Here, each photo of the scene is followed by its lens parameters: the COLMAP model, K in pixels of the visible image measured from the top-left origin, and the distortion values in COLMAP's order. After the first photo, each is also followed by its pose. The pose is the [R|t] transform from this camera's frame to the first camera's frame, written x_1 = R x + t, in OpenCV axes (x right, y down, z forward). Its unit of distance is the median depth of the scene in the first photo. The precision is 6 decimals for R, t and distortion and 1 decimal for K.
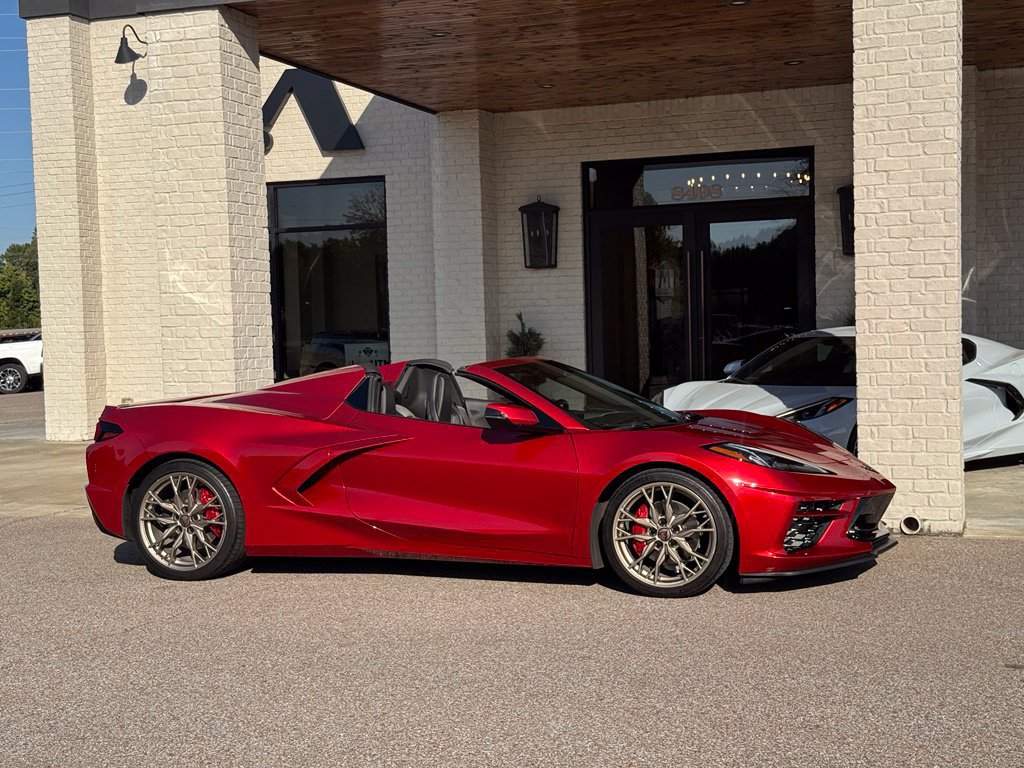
lens RADIAL K [[1430.7, 0, 512.5], [0, 1430.7, 393.5], [0, 0, 1]] dist [0.129101, 0.000000]
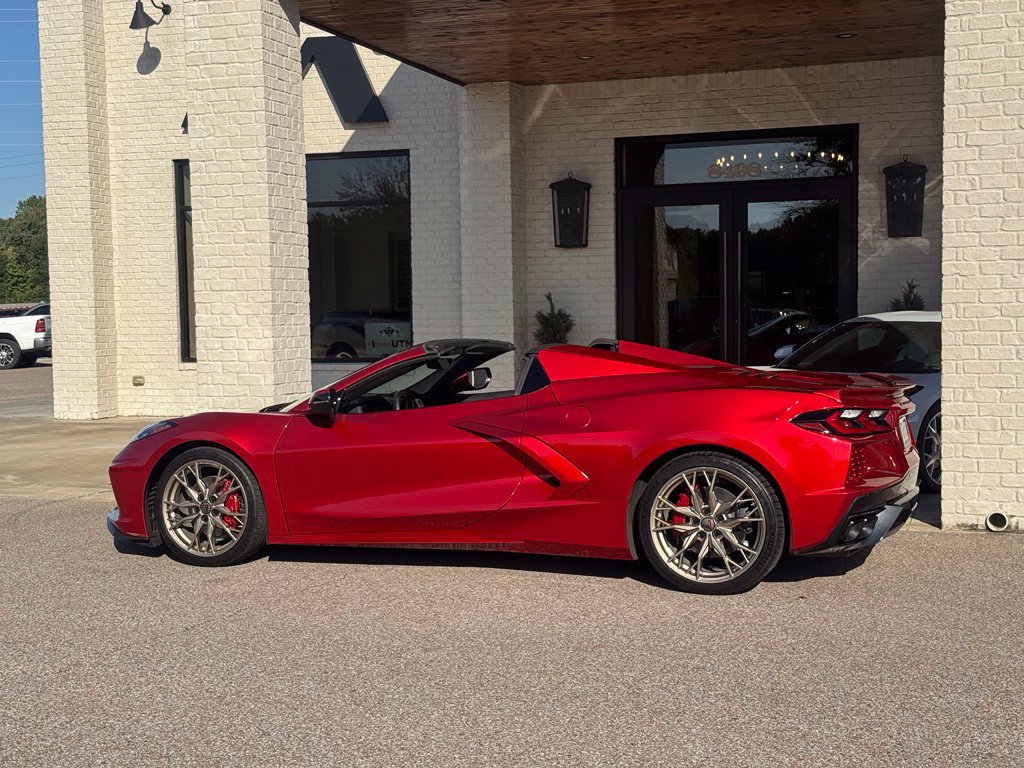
lens RADIAL K [[1430.7, 0, 513.5], [0, 1430.7, 390.5], [0, 0, 1]] dist [0.129101, 0.000000]
pose [[0.999852, 0.011694, 0.012649, -0.032877], [-0.011829, 0.999873, 0.010689, -0.000661], [-0.012523, -0.010837, 0.999863, 0.034409]]
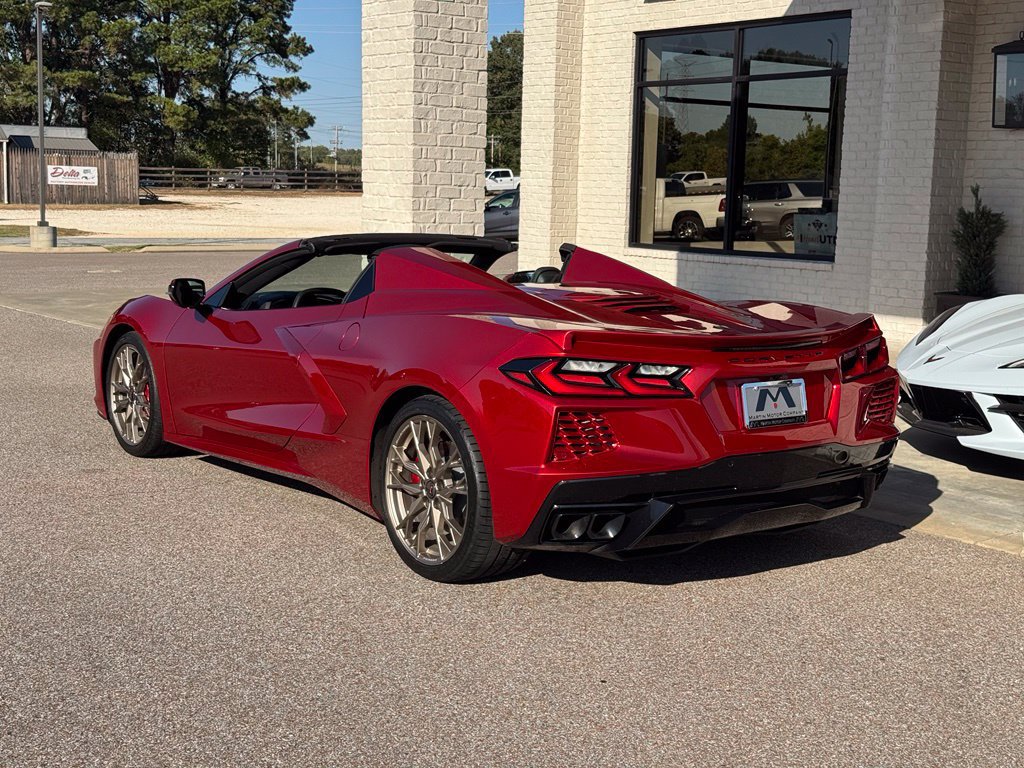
lens RADIAL K [[1430.7, 0, 507.4], [0, 1430.7, 385.9], [0, 0, 1]] dist [0.129101, 0.000000]
pose [[0.842483, 0.123294, -0.524424, 0.235455], [-0.074212, 0.990739, 0.113706, -0.020928], [0.533587, -0.056877, 0.843831, 0.204869]]
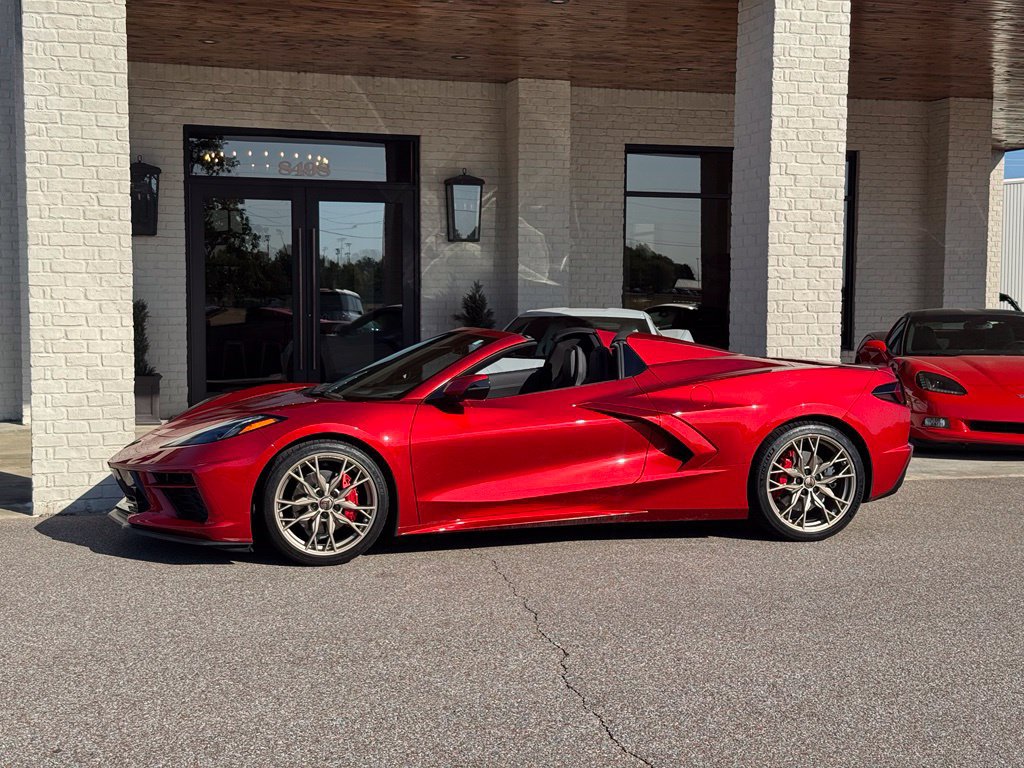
lens RADIAL K [[1430.7, 0, 513.7], [0, 1430.7, 393.8], [0, 0, 1]] dist [0.129101, 0.000000]
pose [[0.793957, -0.011656, 0.607863, -0.386488], [0.006008, 0.999918, 0.011327, 0.005748], [-0.607945, -0.005342, 0.793961, 0.127089]]
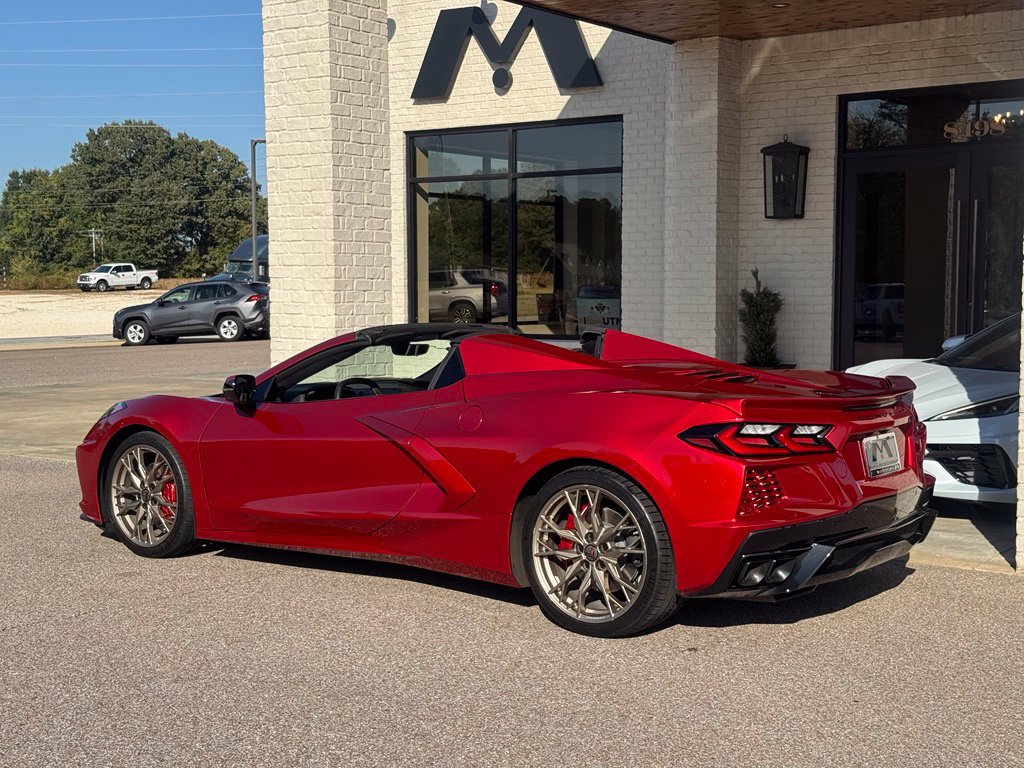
lens RADIAL K [[1430.7, 0, 511.9], [0, 1430.7, 386.3], [0, 0, 1]] dist [0.129101, 0.000000]
pose [[0.958500, 0.047043, -0.281186, 0.122134], [-0.038343, 0.998603, 0.036364, -0.011784], [0.282504, -0.024073, 0.958964, 0.116999]]
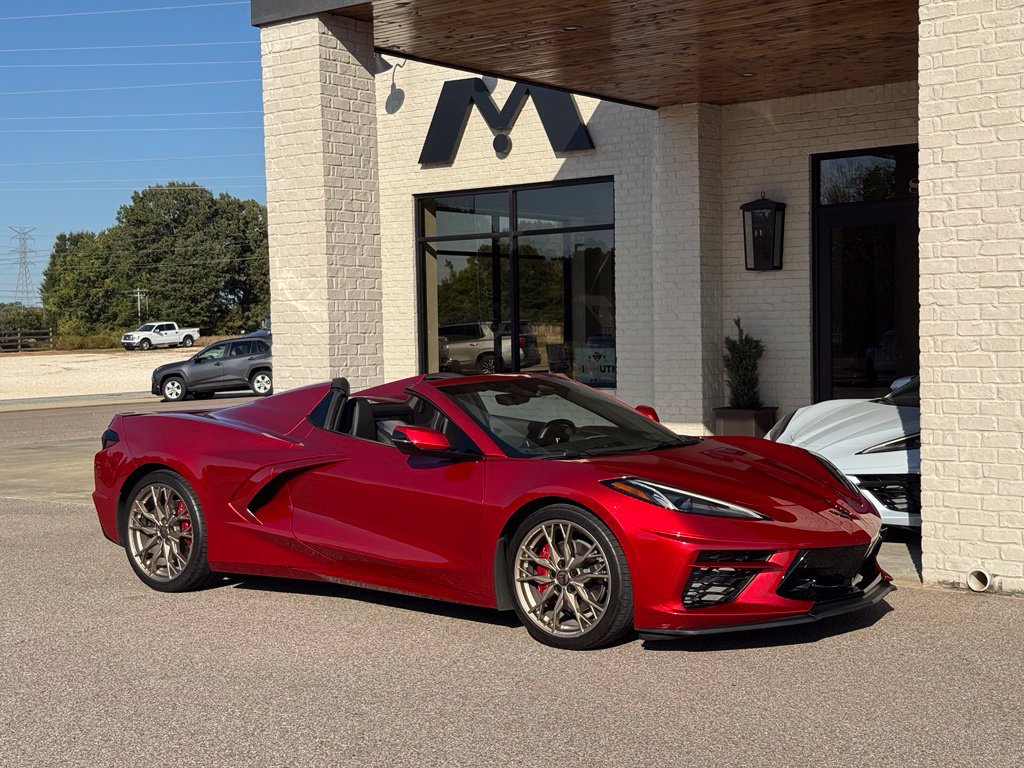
lens RADIAL K [[1430.7, 0, 511.4], [0, 1430.7, 391.1], [0, 0, 1]] dist [0.129101, 0.000000]
pose [[0.950128, 0.022831, -0.311024, 0.169849], [-0.022424, 0.999737, 0.004884, -0.010679], [0.311054, 0.002334, 0.950389, 0.066798]]
